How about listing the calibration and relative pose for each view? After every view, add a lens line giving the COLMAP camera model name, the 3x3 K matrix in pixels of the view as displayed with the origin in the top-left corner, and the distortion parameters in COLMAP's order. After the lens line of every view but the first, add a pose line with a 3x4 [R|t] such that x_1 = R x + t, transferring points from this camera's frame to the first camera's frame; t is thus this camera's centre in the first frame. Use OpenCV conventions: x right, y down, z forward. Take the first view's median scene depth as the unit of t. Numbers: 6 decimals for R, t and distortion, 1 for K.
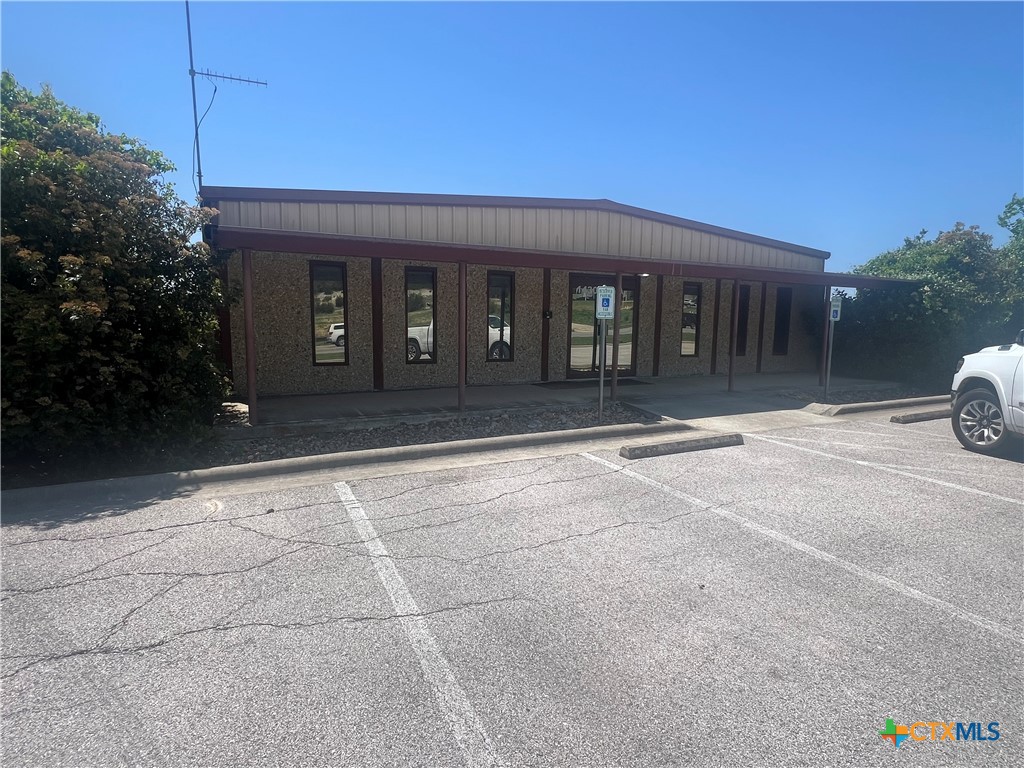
lens RADIAL K [[537.5, 0, 511.0], [0, 537.5, 384.7], [0, 0, 1]] dist [-0.001115, -0.000180]
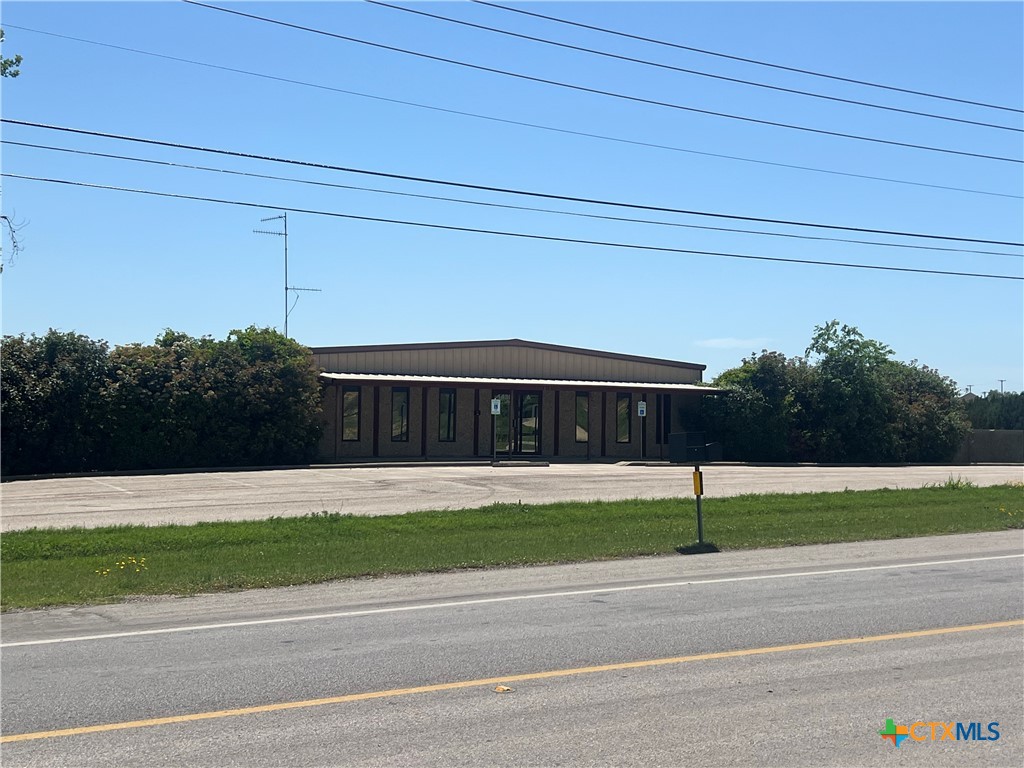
lens RADIAL K [[1341.9, 0, 512.3], [0, 1341.9, 384.0], [0, 0, 1]] dist [-0.002267, 0.000000]
pose [[0.999978, -0.001911, 0.006407, 0.162356], [0.002882, 0.987897, -0.155087, 0.441485], [-0.006033, 0.155102, 0.987880, -3.231584]]
